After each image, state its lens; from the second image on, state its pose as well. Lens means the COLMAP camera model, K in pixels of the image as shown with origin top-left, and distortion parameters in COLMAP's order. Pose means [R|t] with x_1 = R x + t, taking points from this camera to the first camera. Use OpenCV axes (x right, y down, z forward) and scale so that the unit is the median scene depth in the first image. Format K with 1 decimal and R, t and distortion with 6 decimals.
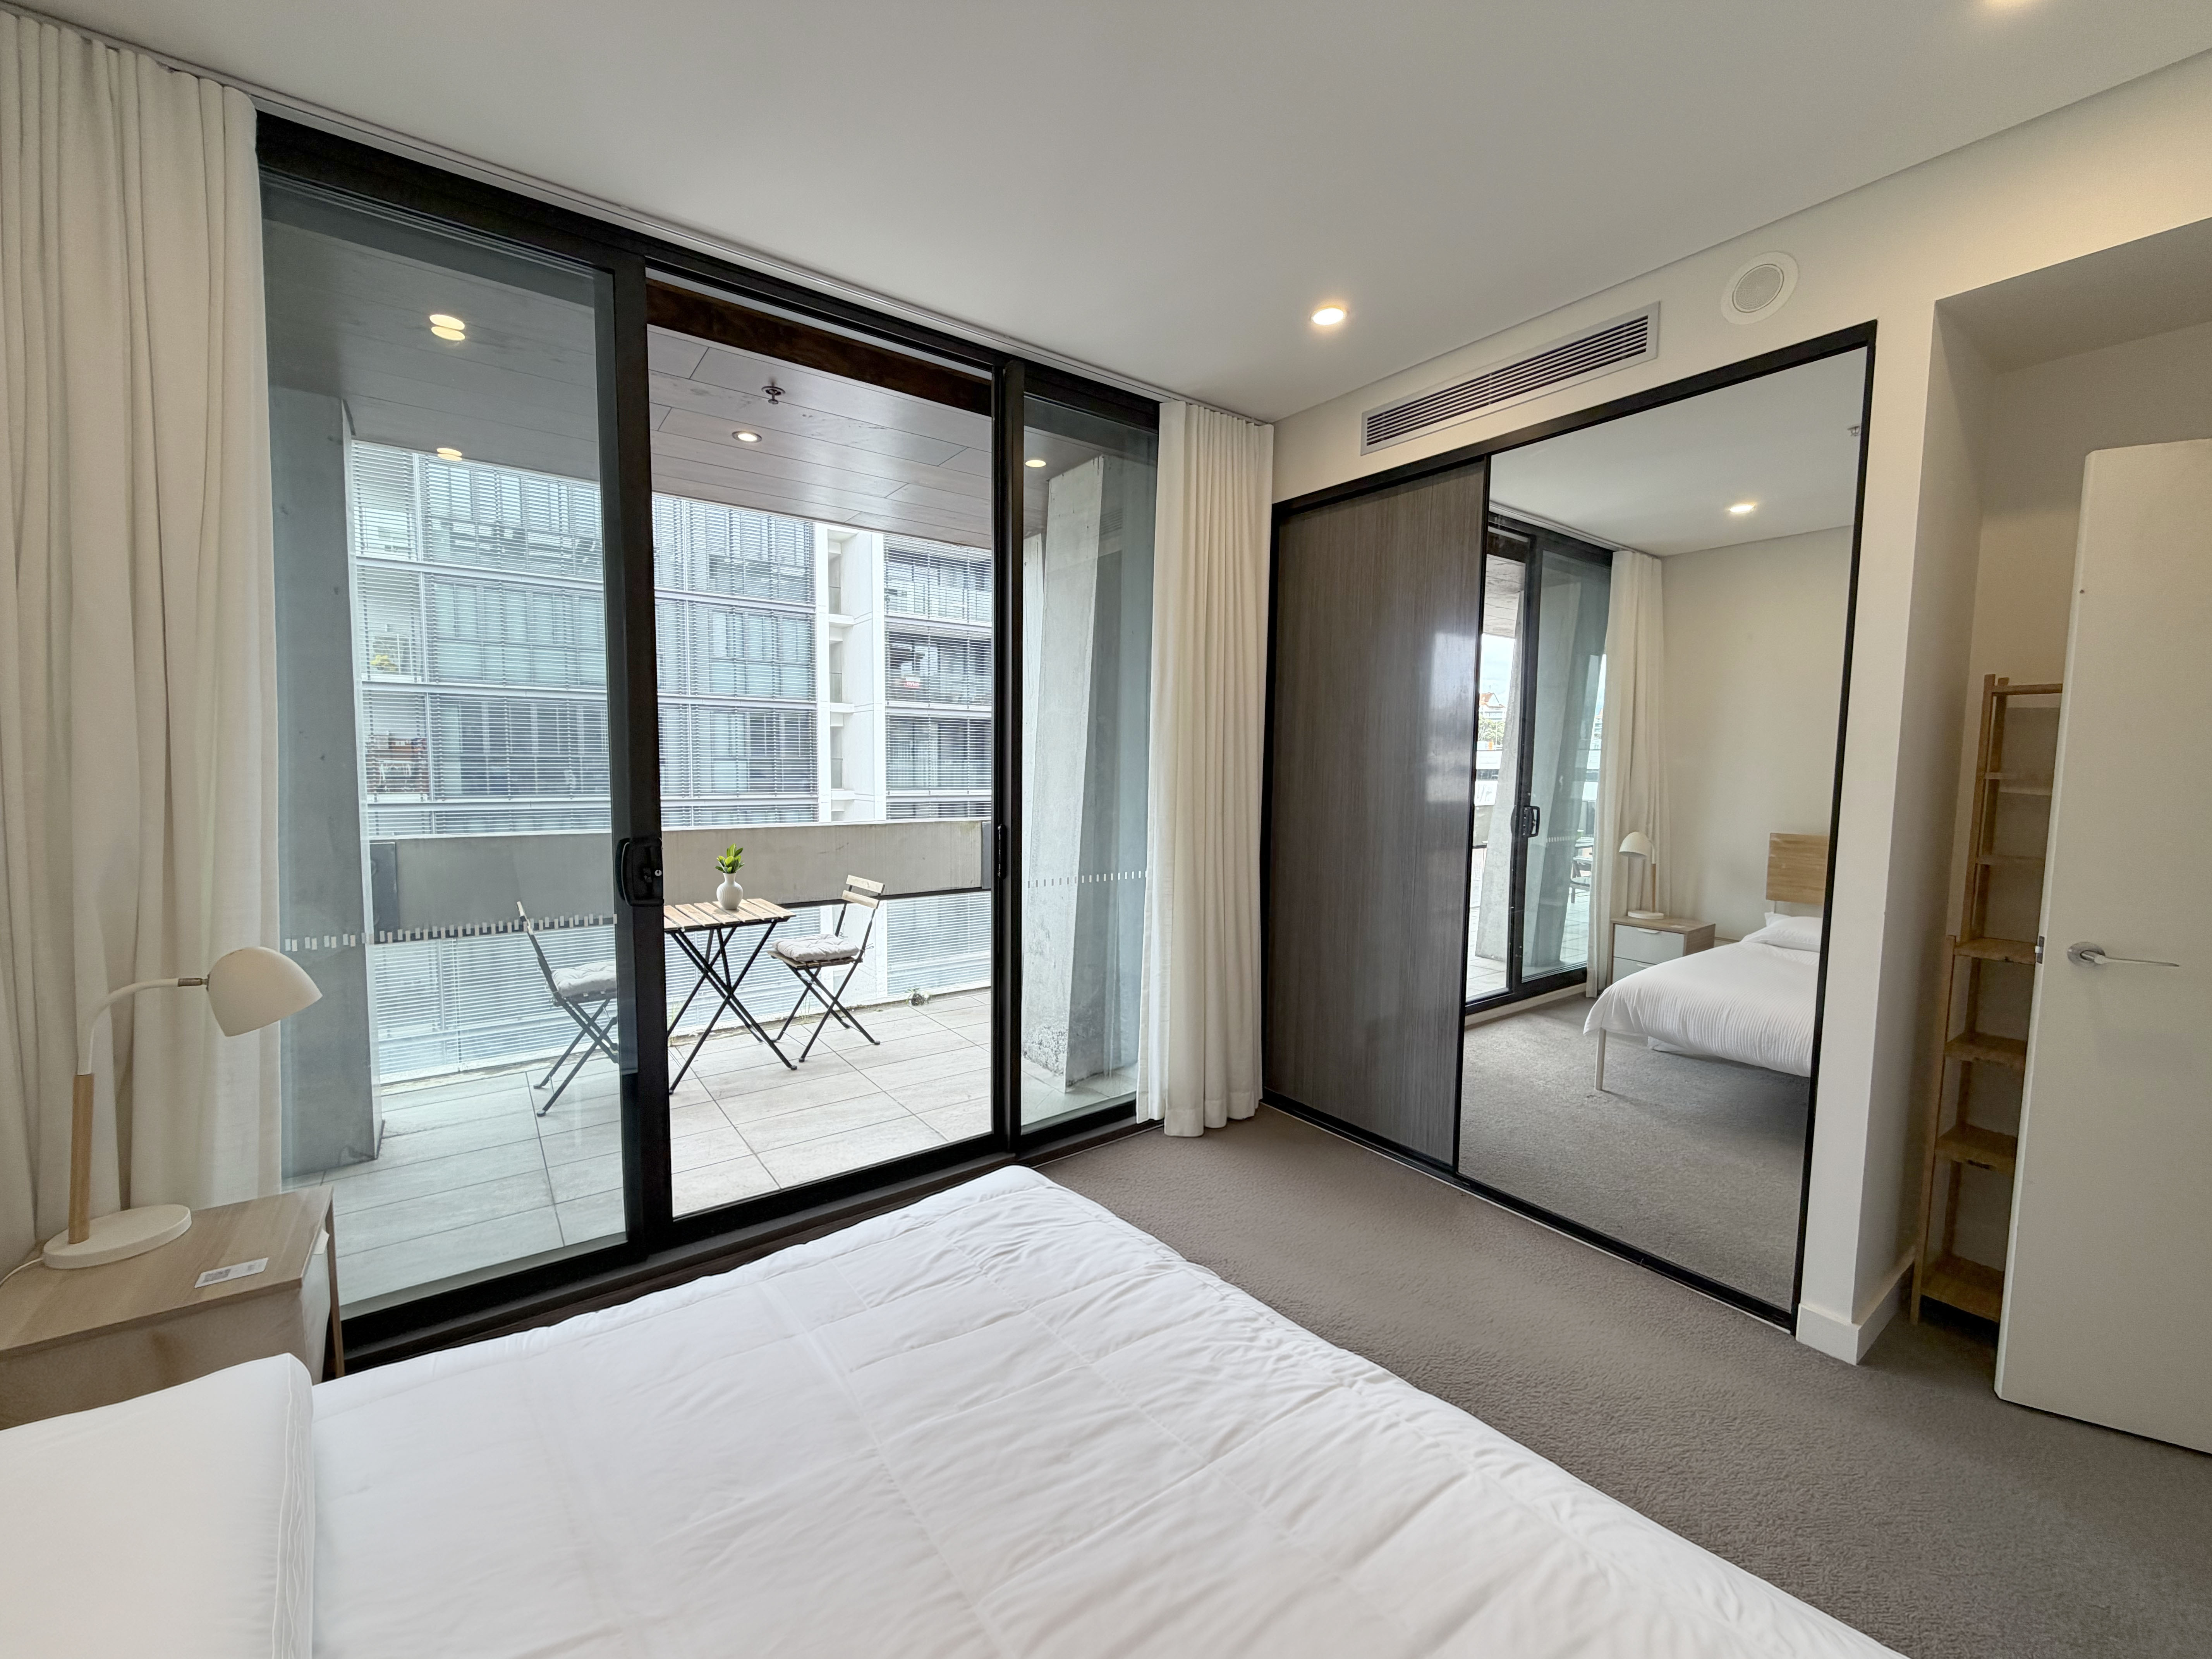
lens RADIAL K [[902.1, 0, 1136.2], [0, 902.1, 824.8], [0, 0, 1]] dist [0.000482, -0.000058]
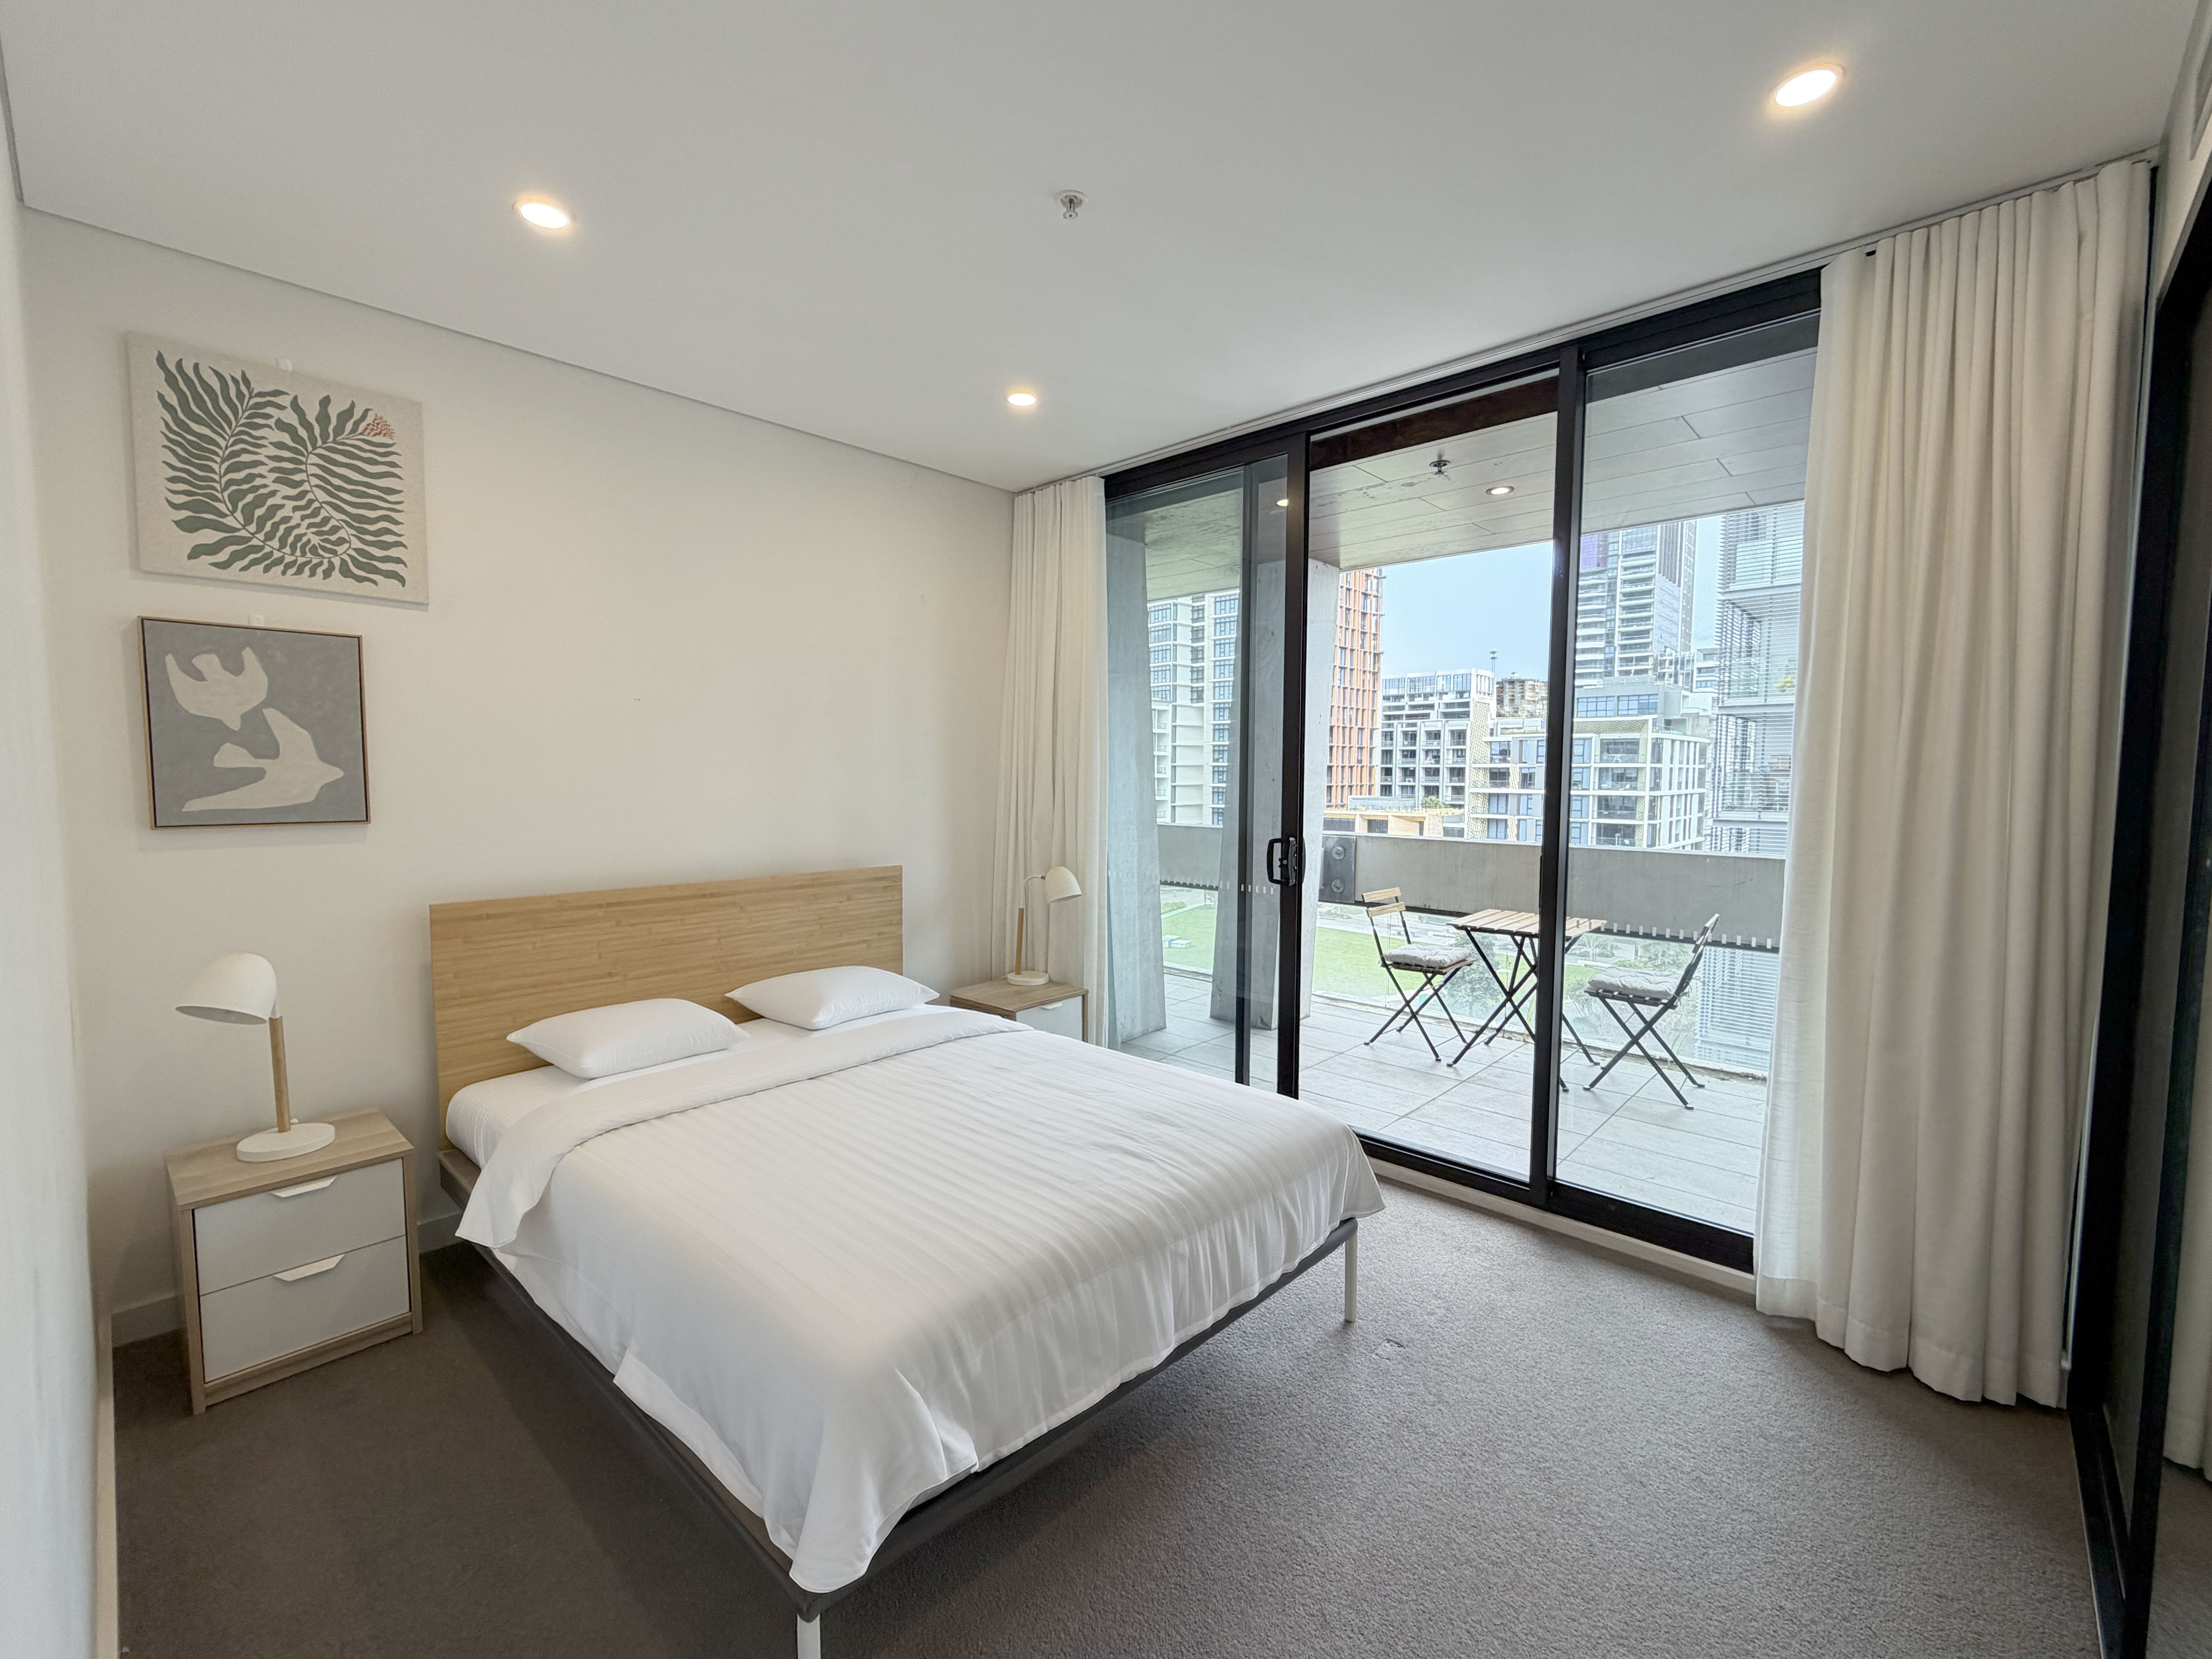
lens RADIAL K [[902.1, 0, 1136.2], [0, 902.1, 824.8], [0, 0, 1]] dist [0.000482, -0.000058]
pose [[0.180127, 0.052168, -0.982259, 0.652817], [-0.086759, 0.995543, 0.036964, -0.009663], [0.979810, 0.078561, 0.183850, 0.373362]]
